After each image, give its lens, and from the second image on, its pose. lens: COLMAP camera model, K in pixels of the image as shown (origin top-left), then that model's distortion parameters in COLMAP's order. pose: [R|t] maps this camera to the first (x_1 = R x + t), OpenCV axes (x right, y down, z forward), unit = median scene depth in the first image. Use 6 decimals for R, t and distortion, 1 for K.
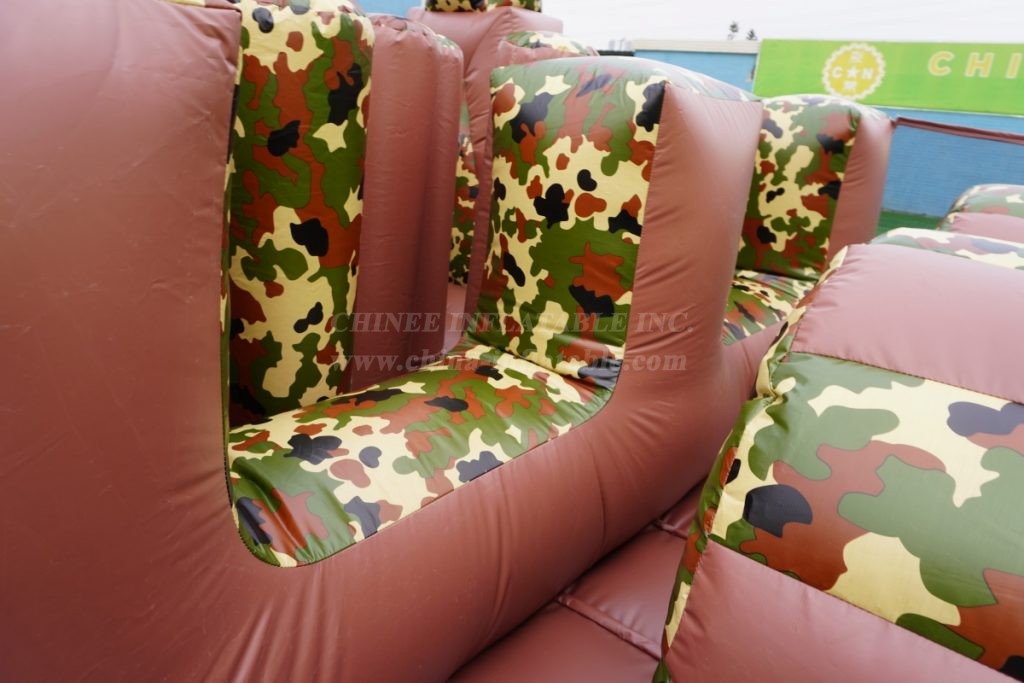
lens RADIAL K [[686.2, 0, 510.3], [0, 686.2, 346.2], [0, 0, 1]] dist [-0.053629, 0.040047]
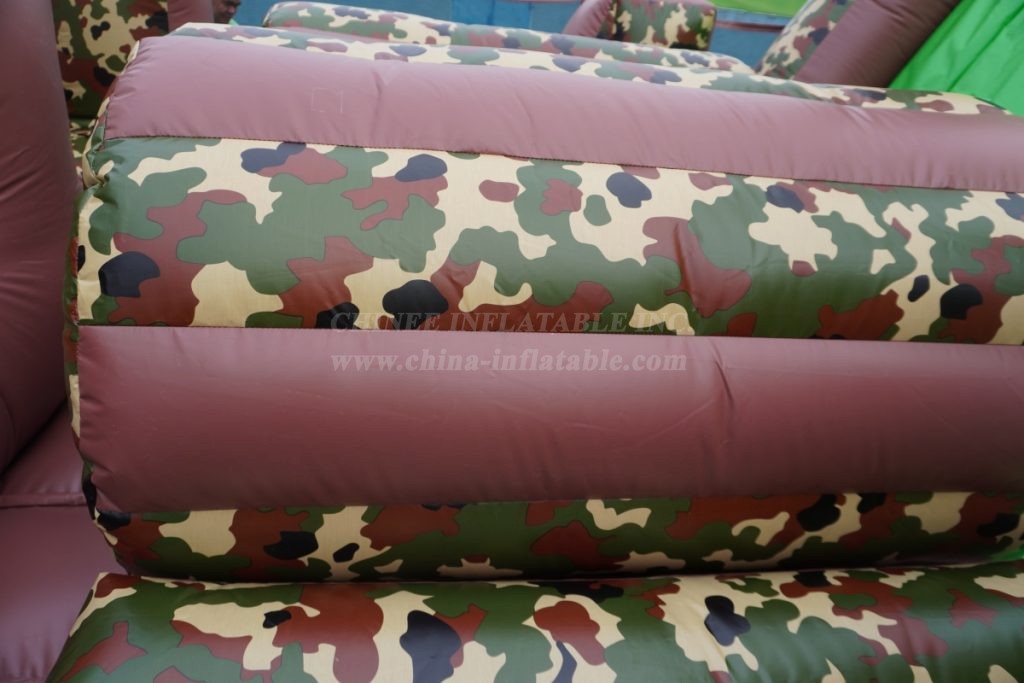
lens RADIAL K [[686.2, 0, 510.3], [0, 686.2, 346.2], [0, 0, 1]] dist [-0.053629, 0.040047]
pose [[0.664077, -0.334825, 0.668501, 0.024857], [0.196550, 0.940851, 0.275985, 0.155154], [-0.721367, -0.051881, 0.690607, -0.207906]]
